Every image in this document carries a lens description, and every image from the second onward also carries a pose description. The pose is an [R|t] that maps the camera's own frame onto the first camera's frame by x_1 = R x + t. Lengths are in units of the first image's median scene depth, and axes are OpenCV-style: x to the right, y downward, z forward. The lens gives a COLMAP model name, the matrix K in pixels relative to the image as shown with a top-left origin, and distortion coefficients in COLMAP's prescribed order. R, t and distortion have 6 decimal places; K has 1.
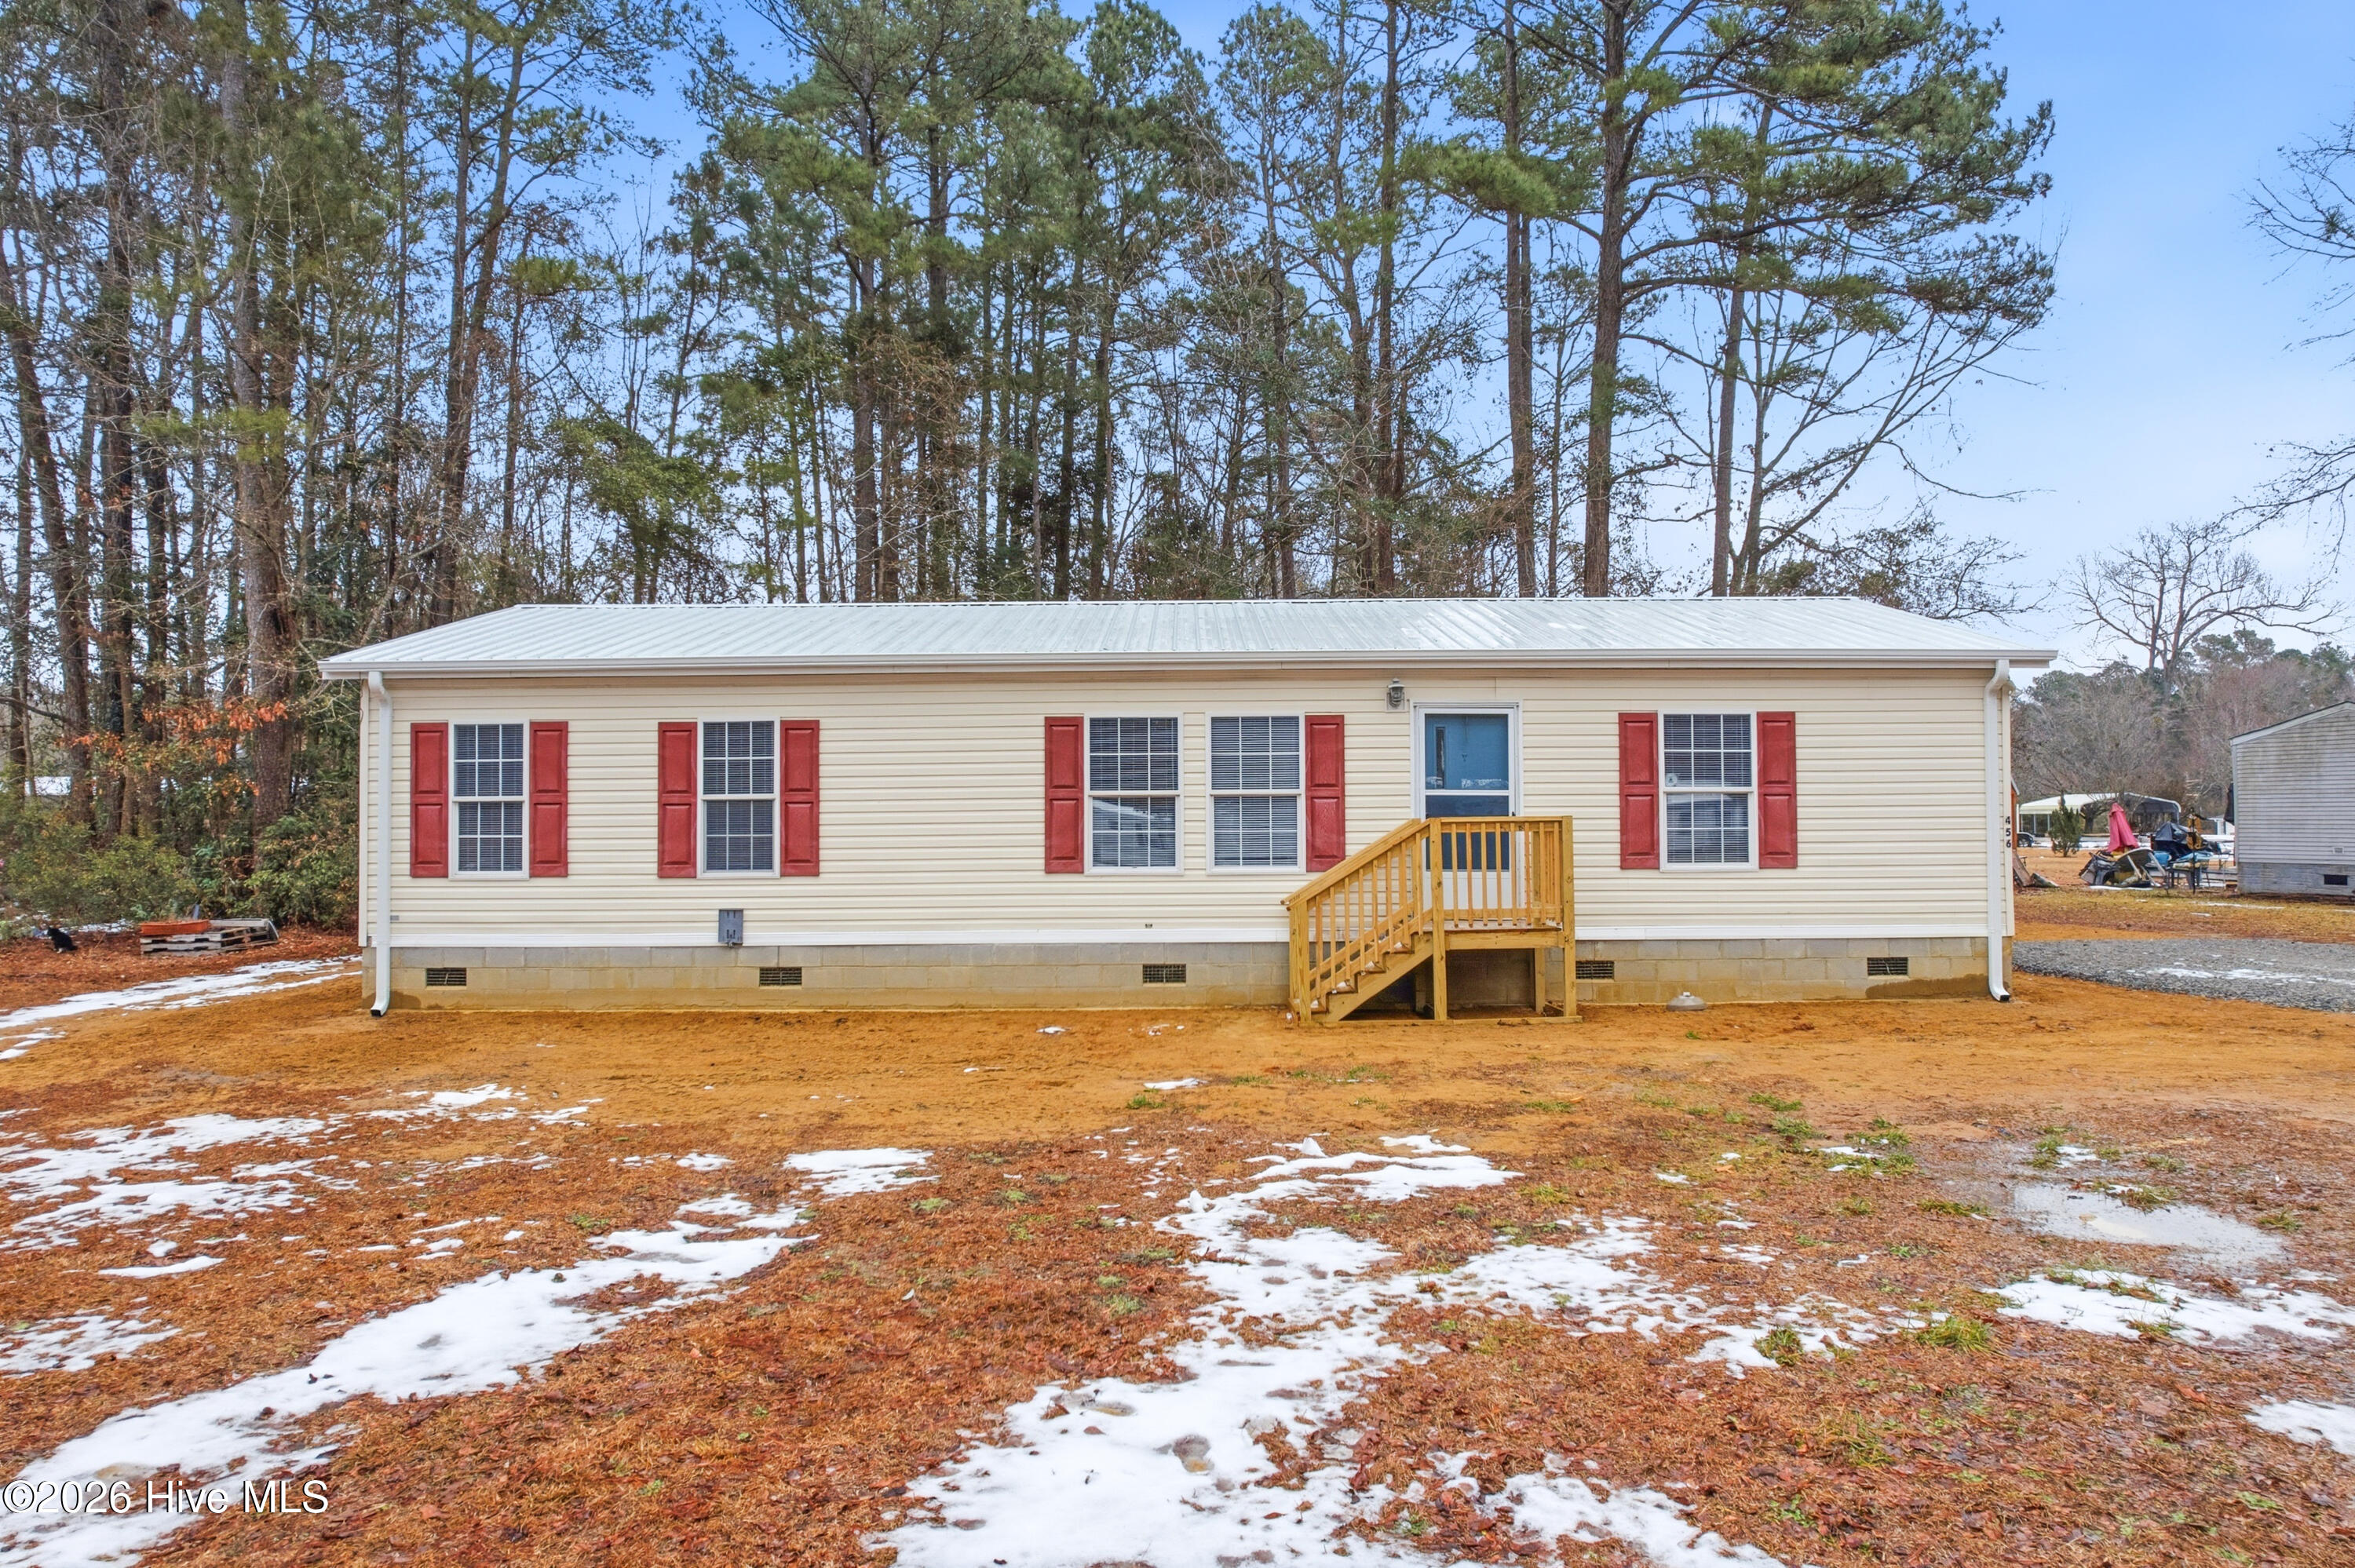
lens RADIAL K [[1502.8, 0, 1177.5], [0, 1502.8, 784.0], [0, 0, 1]] dist [-0.077555, 0.073816]
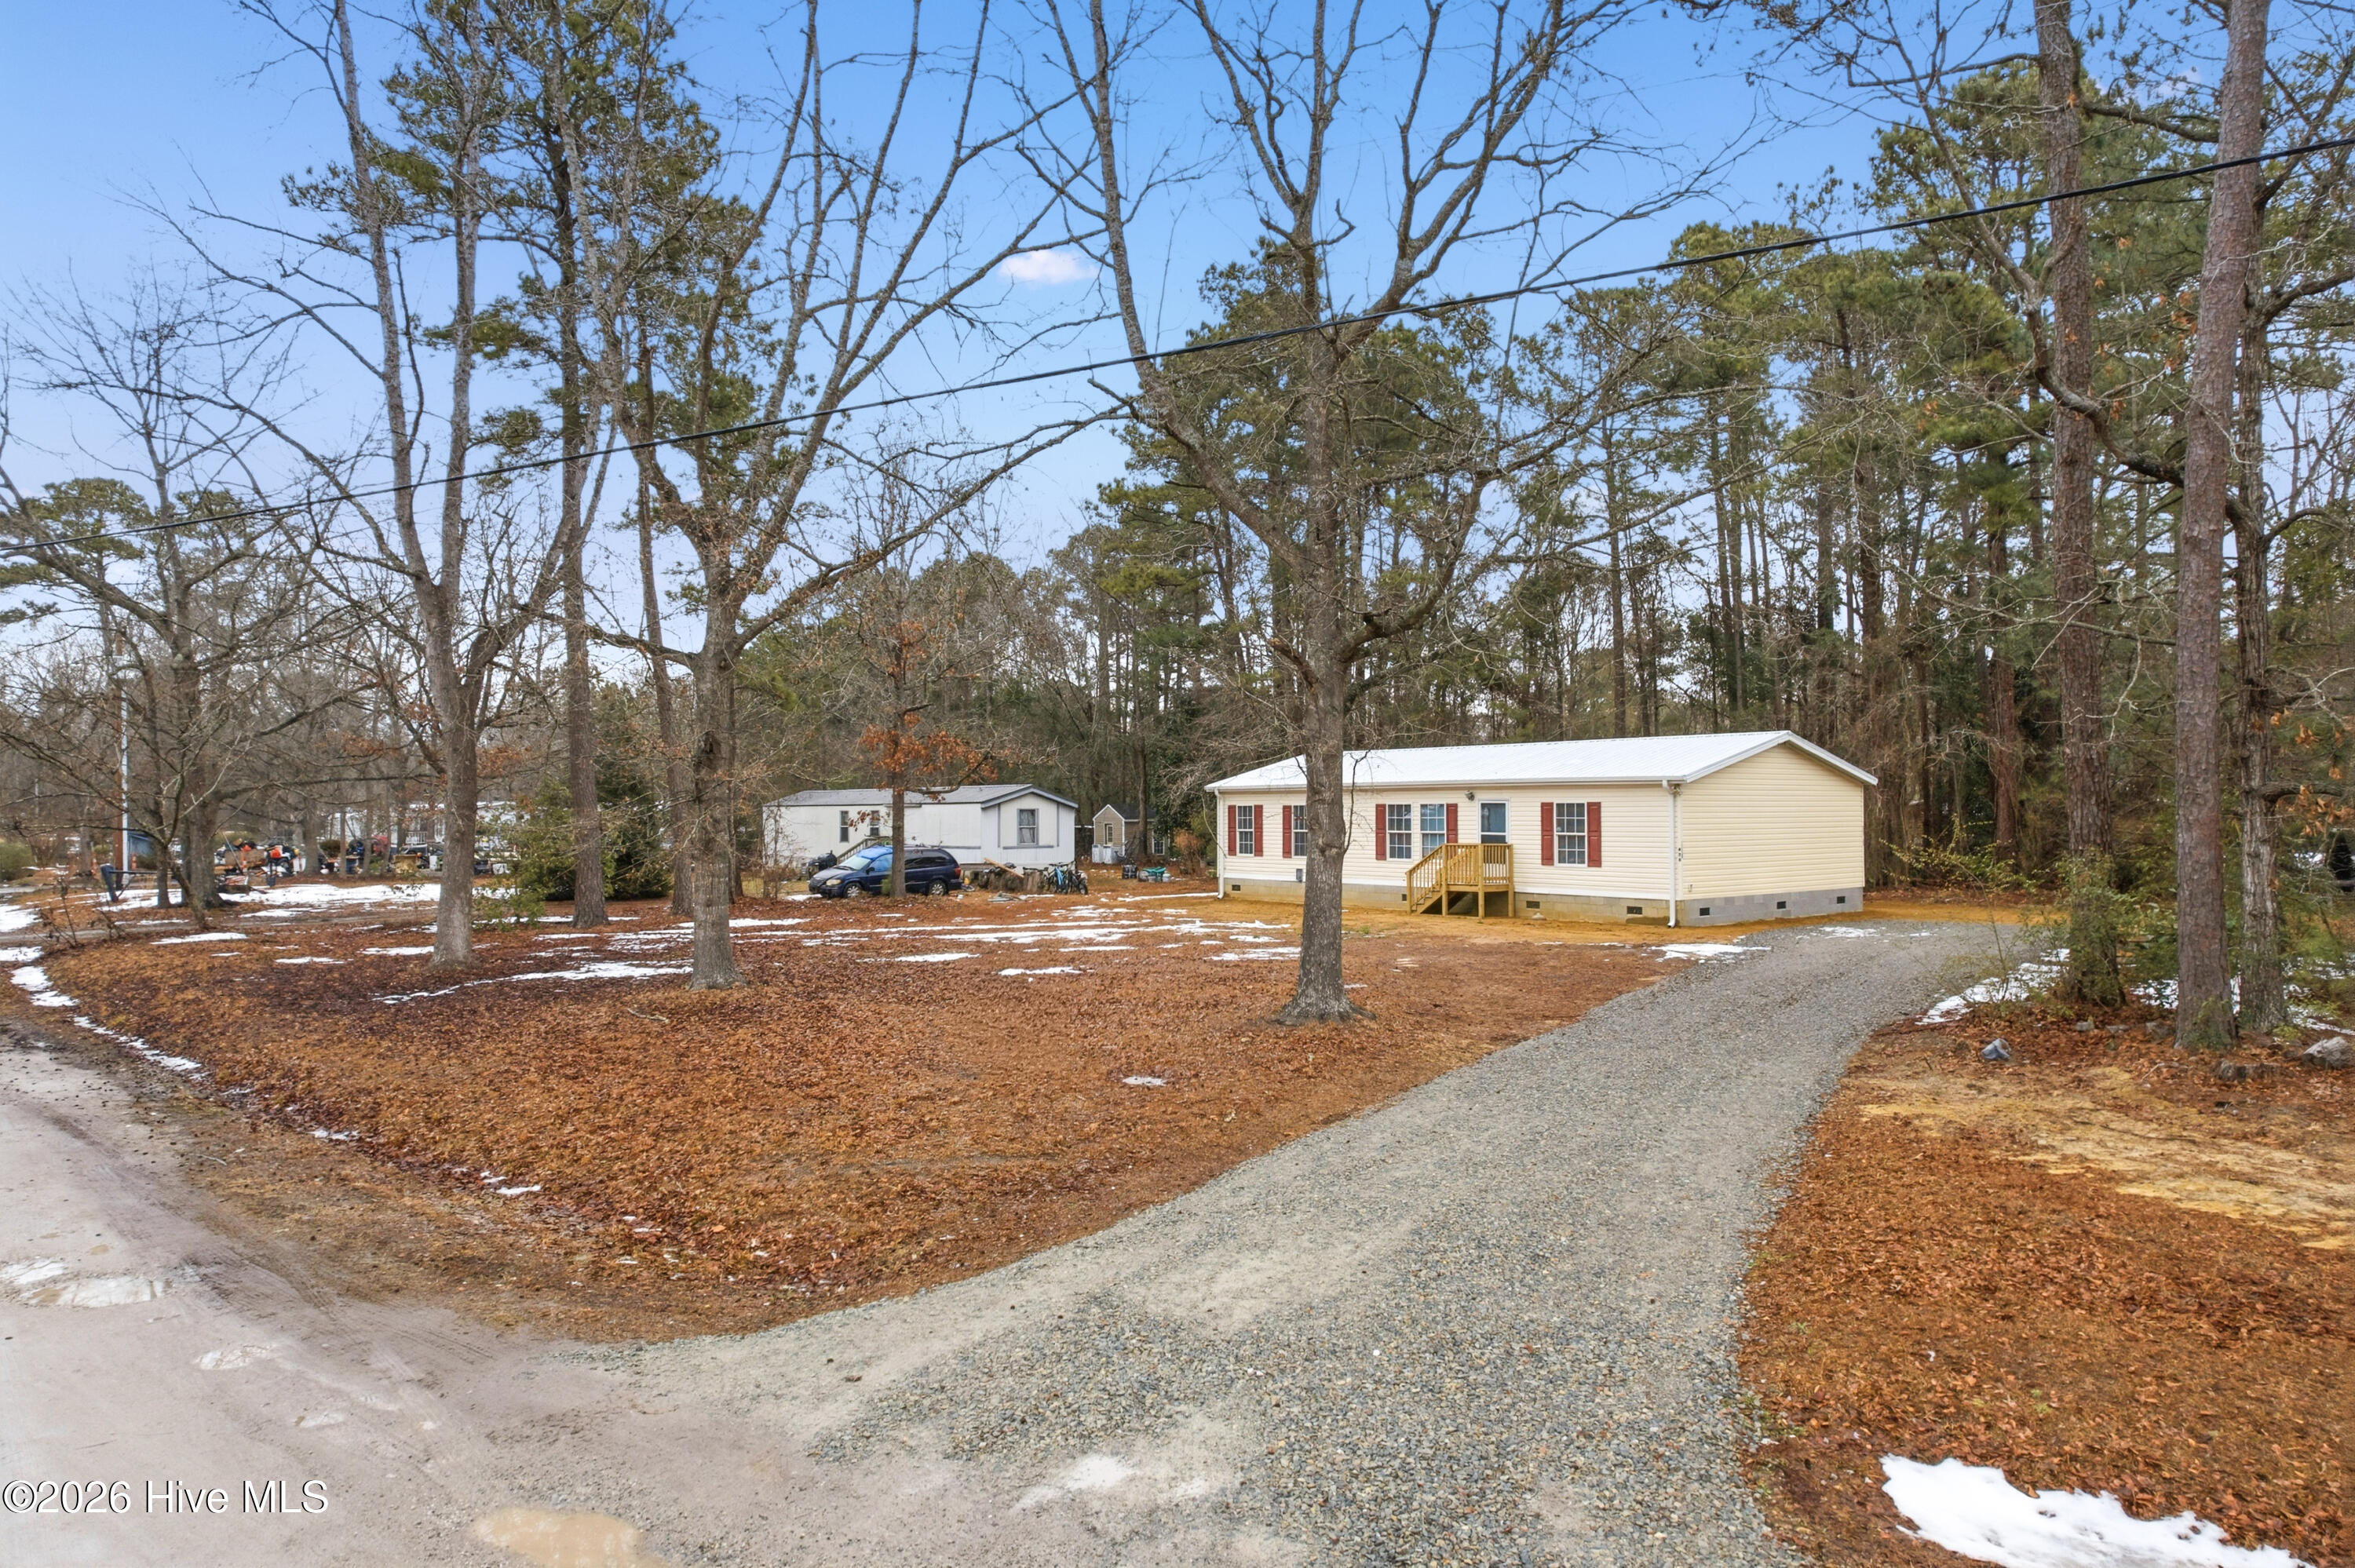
lens RADIAL K [[1502.8, 0, 1177.5], [0, 1502.8, 784.0], [0, 0, 1]] dist [-0.077555, 0.073816]
pose [[0.623931, -0.008956, -0.781428, 1.876699], [0.011548, 0.999931, -0.002240, -0.080569], [0.781394, -0.007627, 0.623992, -1.042778]]
